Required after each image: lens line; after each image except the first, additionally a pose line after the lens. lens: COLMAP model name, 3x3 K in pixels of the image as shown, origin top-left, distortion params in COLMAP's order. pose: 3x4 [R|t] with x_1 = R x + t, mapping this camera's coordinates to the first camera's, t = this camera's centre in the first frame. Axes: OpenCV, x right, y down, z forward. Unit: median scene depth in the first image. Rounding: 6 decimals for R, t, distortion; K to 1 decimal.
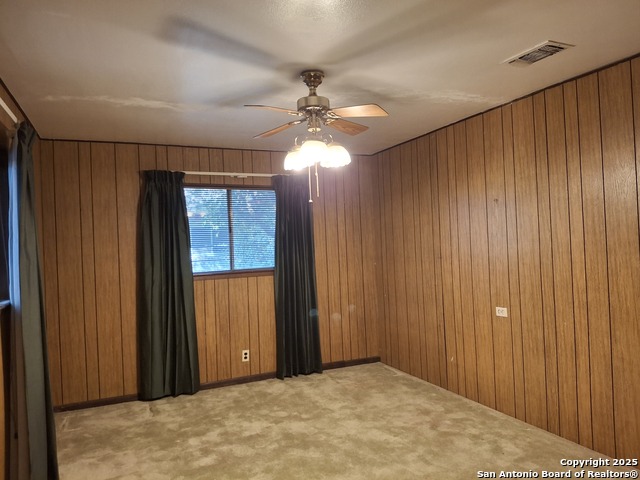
lens RADIAL K [[479.7, 0, 320.8], [0, 479.7, 240.0], [0, 0, 1]] dist [0.024551, -0.057545]
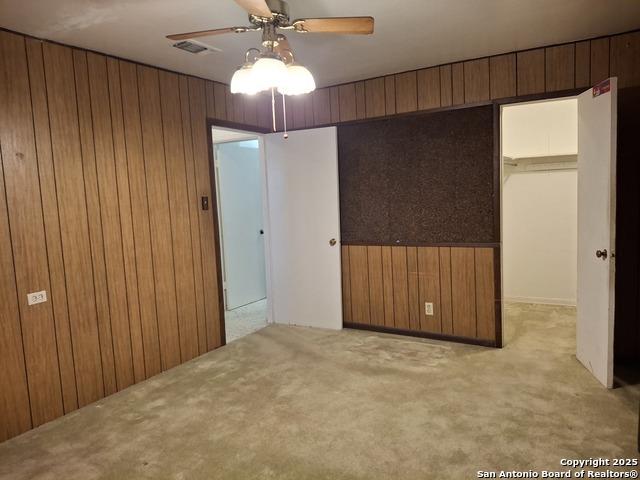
lens RADIAL K [[479.7, 0, 321.0], [0, 479.7, 238.7], [0, 0, 1]] dist [0.024551, -0.057545]
pose [[-0.593328, -0.010458, 0.804893, -0.609728], [0.065189, 0.996007, 0.060995, 0.040168], [-0.802317, 0.088660, -0.590277, 1.234461]]
